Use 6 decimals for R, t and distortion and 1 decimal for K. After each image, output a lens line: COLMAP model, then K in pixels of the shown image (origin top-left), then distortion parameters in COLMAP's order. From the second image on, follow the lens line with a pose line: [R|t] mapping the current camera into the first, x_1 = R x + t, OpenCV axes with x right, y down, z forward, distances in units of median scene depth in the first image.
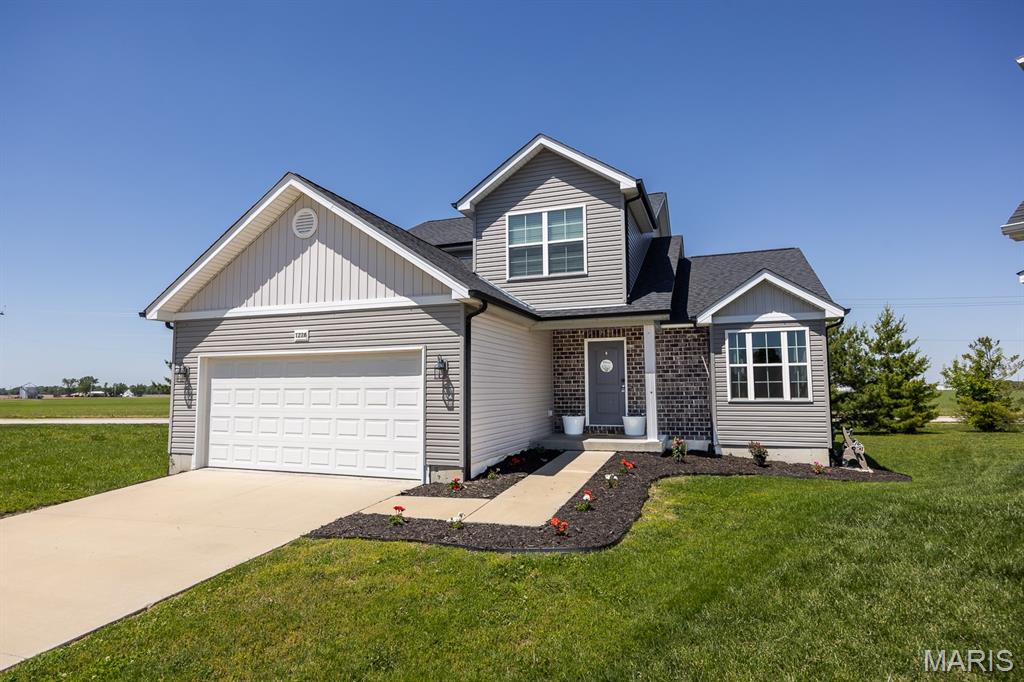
lens RADIAL K [[554.8, 0, 502.7], [0, 554.8, 343.5], [0, 0, 1]] dist [-0.003477, 0.002369]
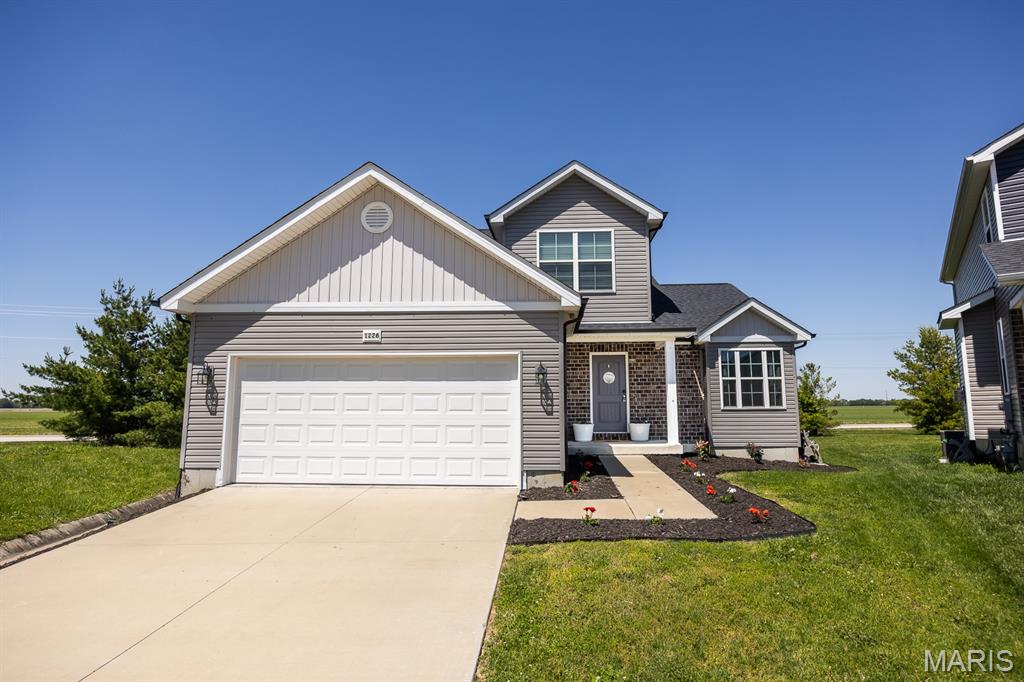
lens RADIAL K [[528.3, 0, 518.1], [0, 528.3, 338.1], [0, 0, 1]] dist [-0.020743, -0.000386]
pose [[0.951459, 0.043152, 0.304736, -0.362310], [-0.029180, 0.998310, -0.050258, 0.024065], [-0.306390, 0.038926, 0.951110, 0.074757]]
